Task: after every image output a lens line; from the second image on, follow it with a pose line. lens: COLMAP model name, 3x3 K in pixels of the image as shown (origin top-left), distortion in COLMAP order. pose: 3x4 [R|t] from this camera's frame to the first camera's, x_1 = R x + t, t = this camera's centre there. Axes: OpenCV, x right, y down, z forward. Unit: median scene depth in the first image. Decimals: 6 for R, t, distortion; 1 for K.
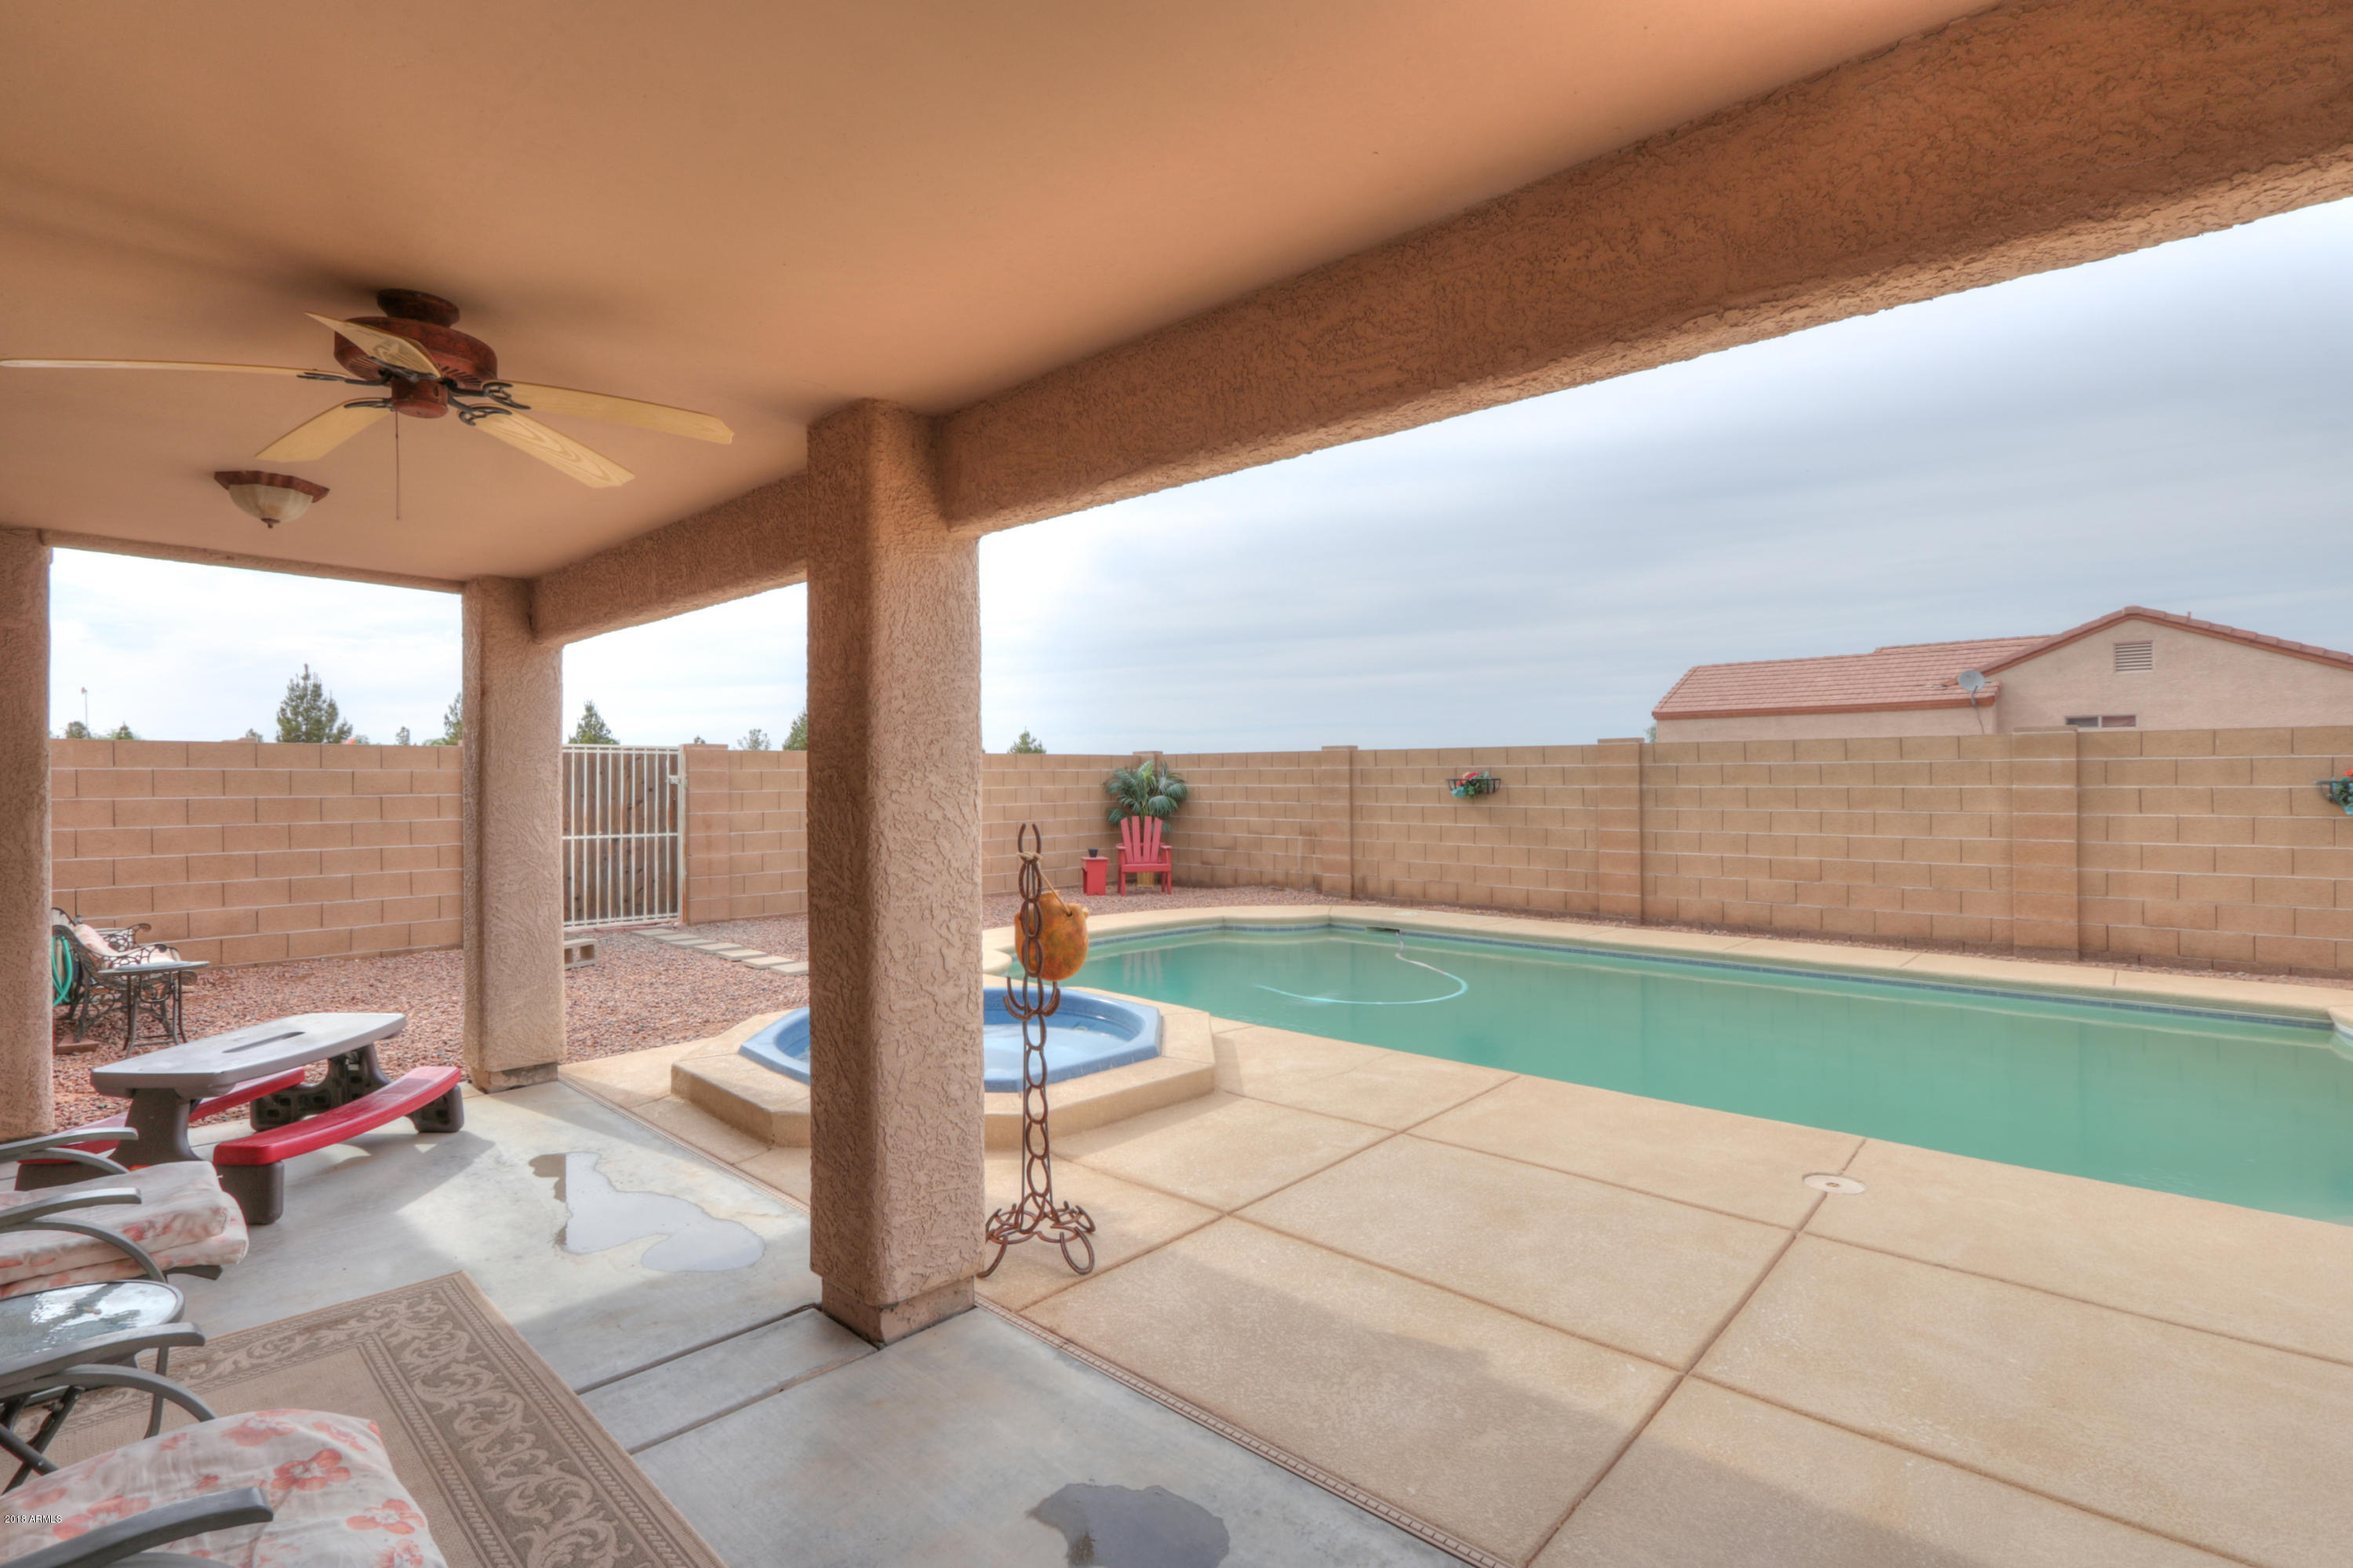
lens RADIAL K [[1097.5, 0, 1171.5], [0, 1097.5, 781.2], [0, 0, 1]] dist [-0.015225, 0.002206]
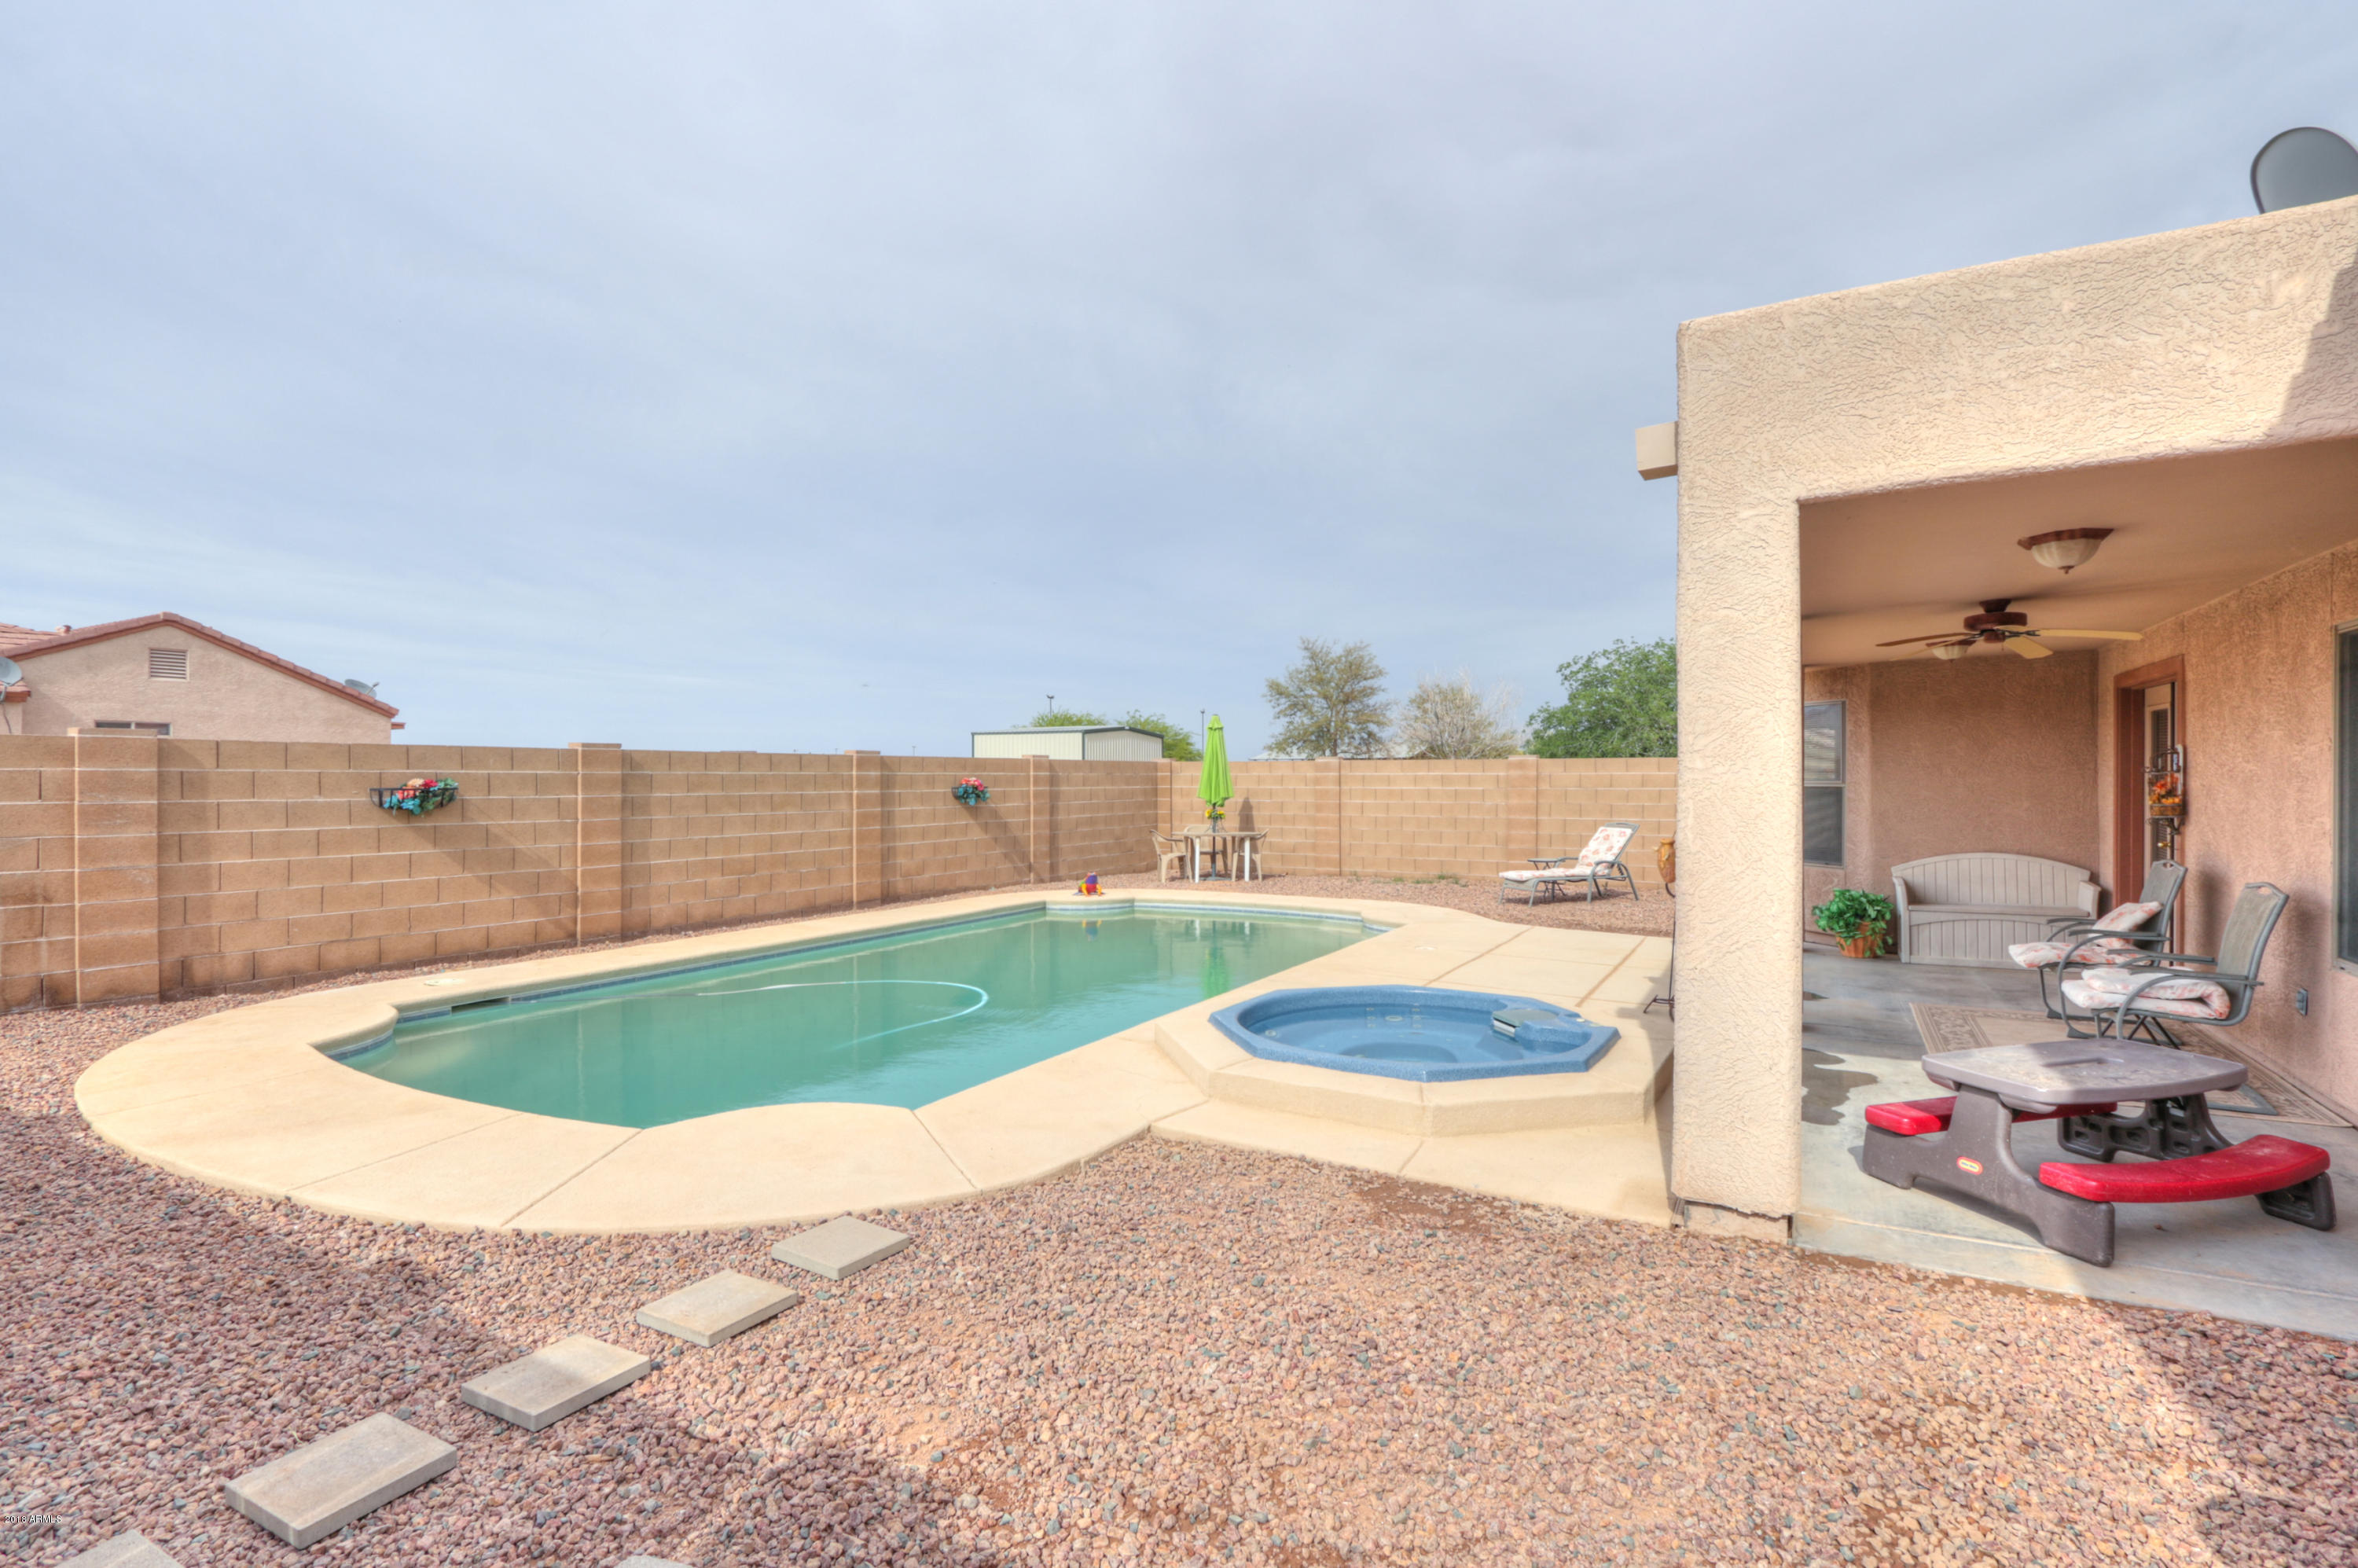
lens RADIAL K [[1099.7, 0, 1186.3], [0, 1099.7, 779.2], [0, 0, 1]] dist [-0.015225, 0.002206]
pose [[-0.235154, 0.006478, 0.971937, -0.582364], [0.006232, 0.999967, -0.005157, -0.001084], [-0.971938, 0.004844, -0.235187, 0.717226]]
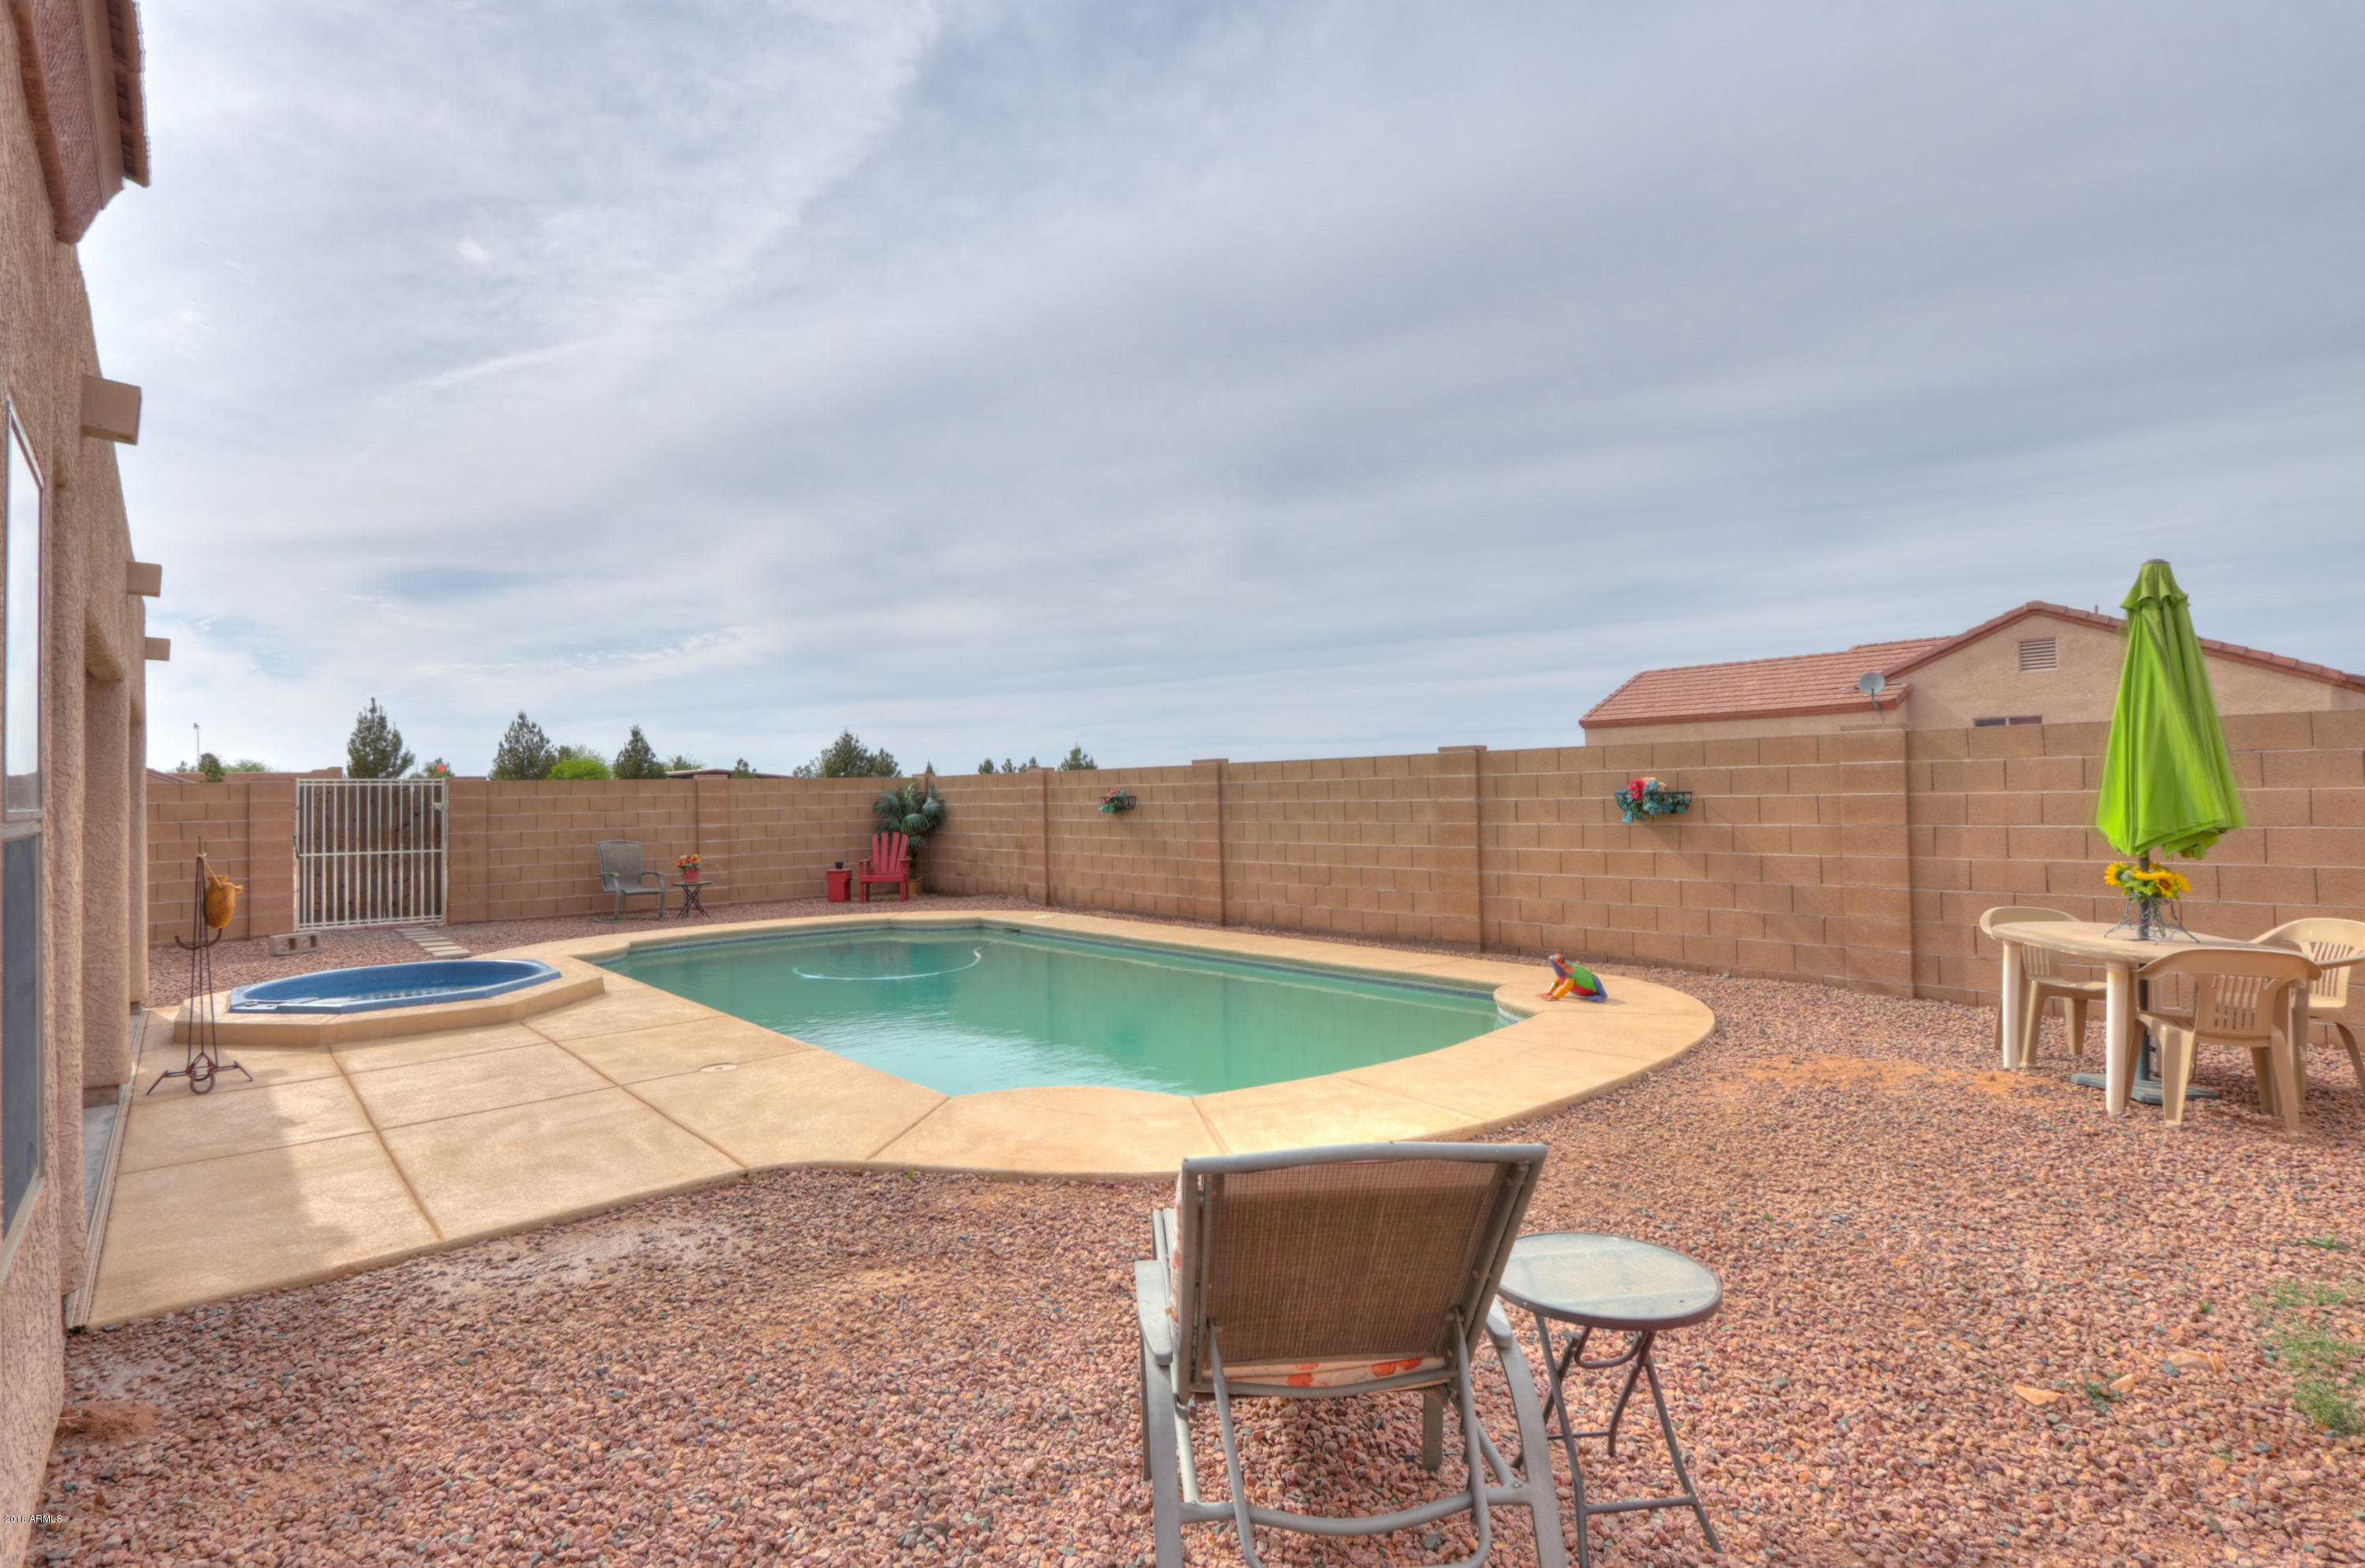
lens RADIAL K [[1181.8, 0, 1172.4], [0, 1181.8, 778.5], [0, 0, 1]] dist [-0.016974, 0.000094]
pose [[0.992531, -0.014731, -0.121099, 0.506345], [0.012985, 0.999800, -0.015200, -0.001620], [0.121298, 0.013514, 0.992524, -0.200089]]
